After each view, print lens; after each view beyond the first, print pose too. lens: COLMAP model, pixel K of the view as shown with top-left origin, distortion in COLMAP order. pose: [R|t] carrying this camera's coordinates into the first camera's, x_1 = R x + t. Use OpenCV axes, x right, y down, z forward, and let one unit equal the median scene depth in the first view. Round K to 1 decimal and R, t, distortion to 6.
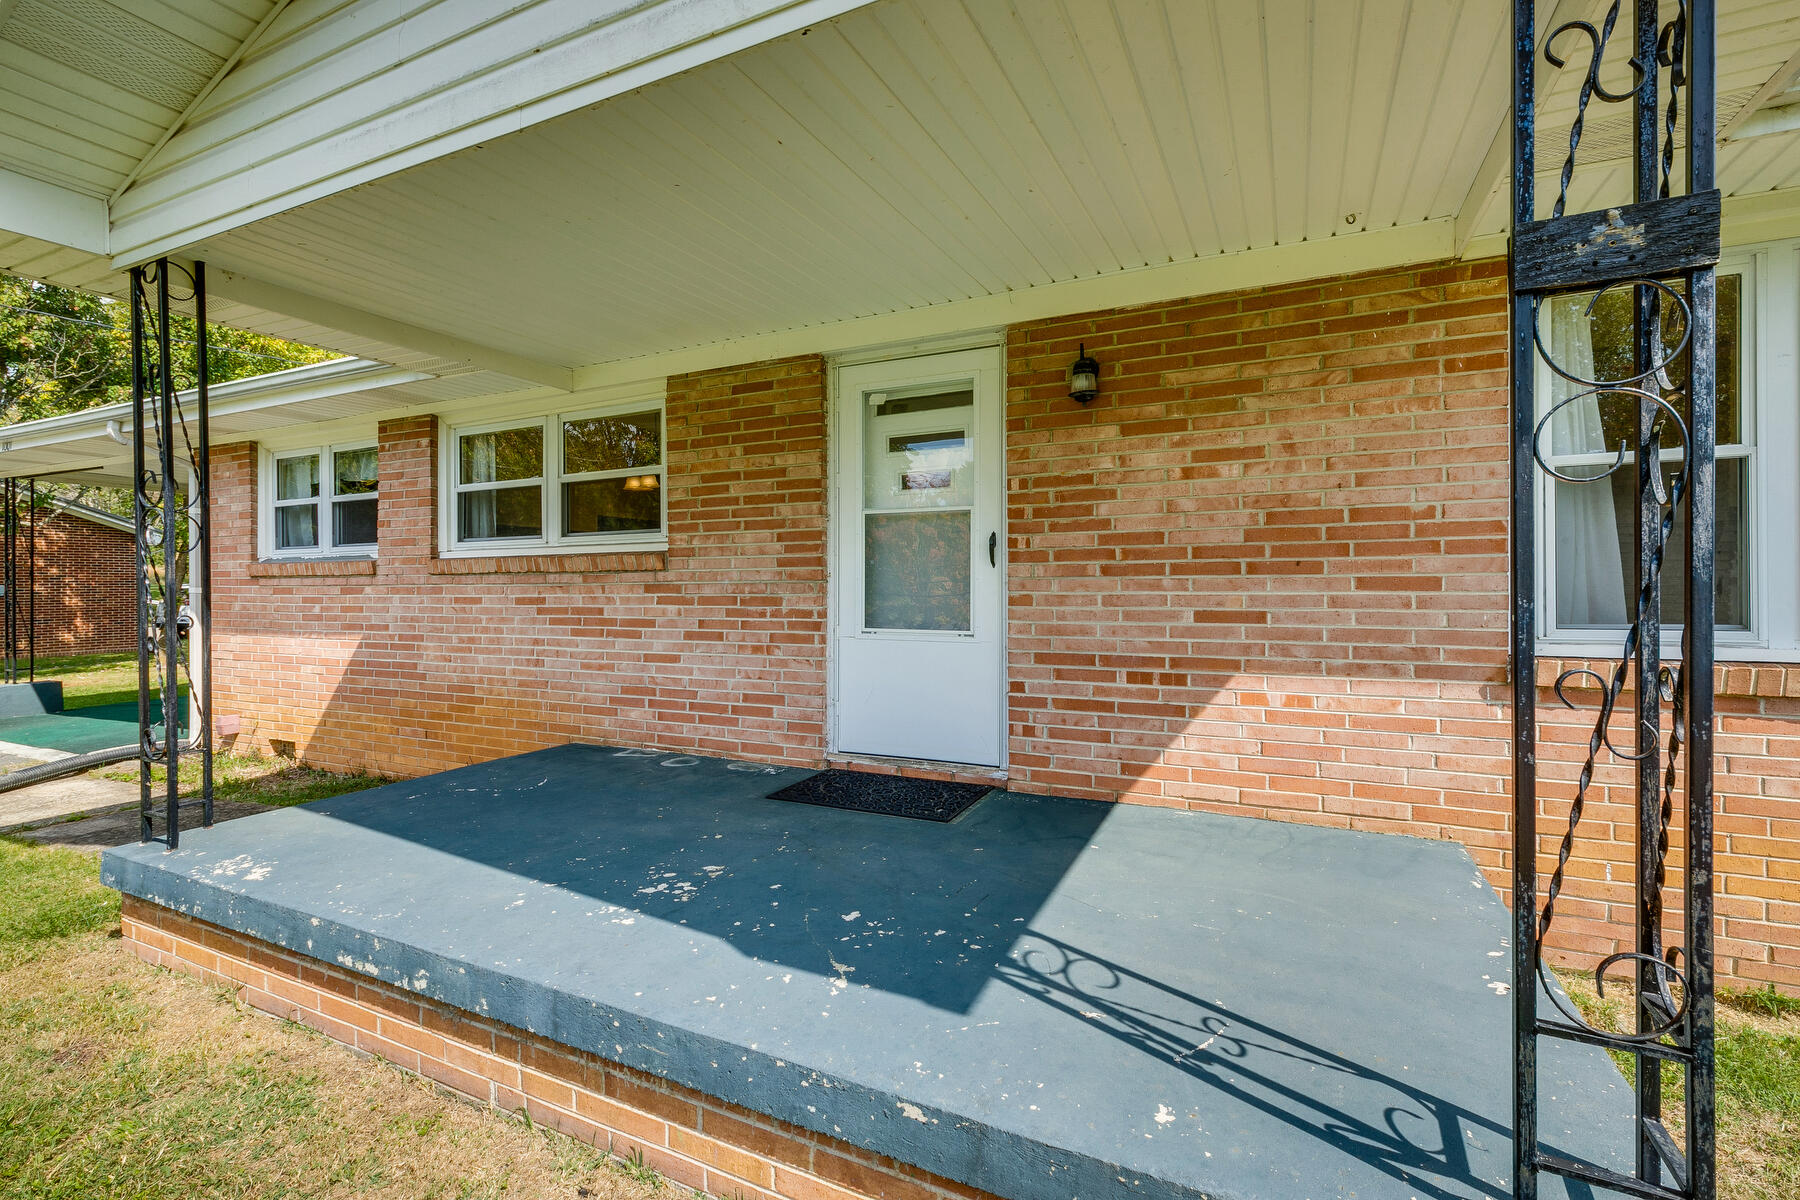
lens RADIAL K [[810.3, 0, 895.1], [0, 810.3, 591.9], [0, 0, 1]] dist [0.002951, -0.000010]
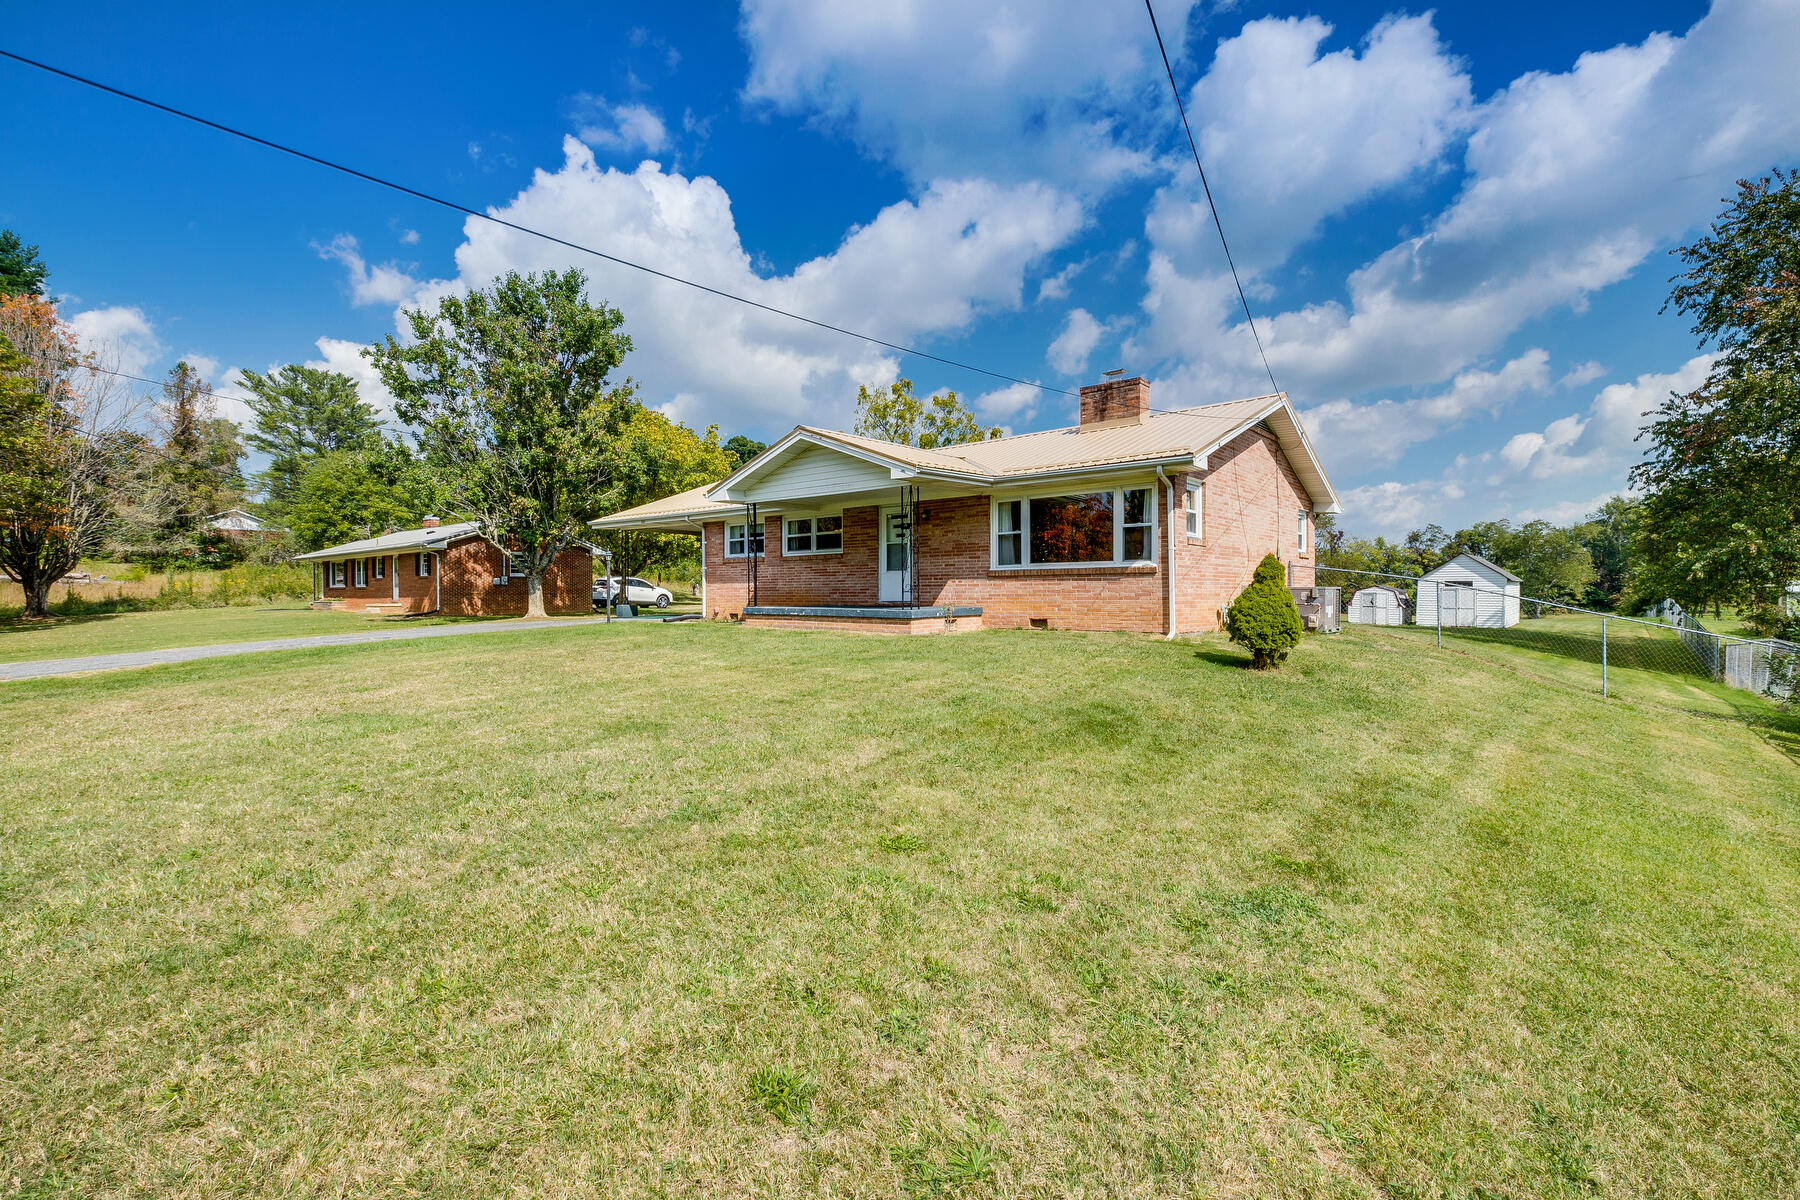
lens RADIAL K [[800.4, 0, 900.0], [0, 800.4, 600.0], [0, 0, 1]] dist [0.001189, 0.000024]
pose [[0.968504, 0.003011, -0.248980, 1.010060], [-0.002168, 0.999991, 0.003660, 0.170742], [0.248988, -0.003005, 0.968502, -2.845743]]
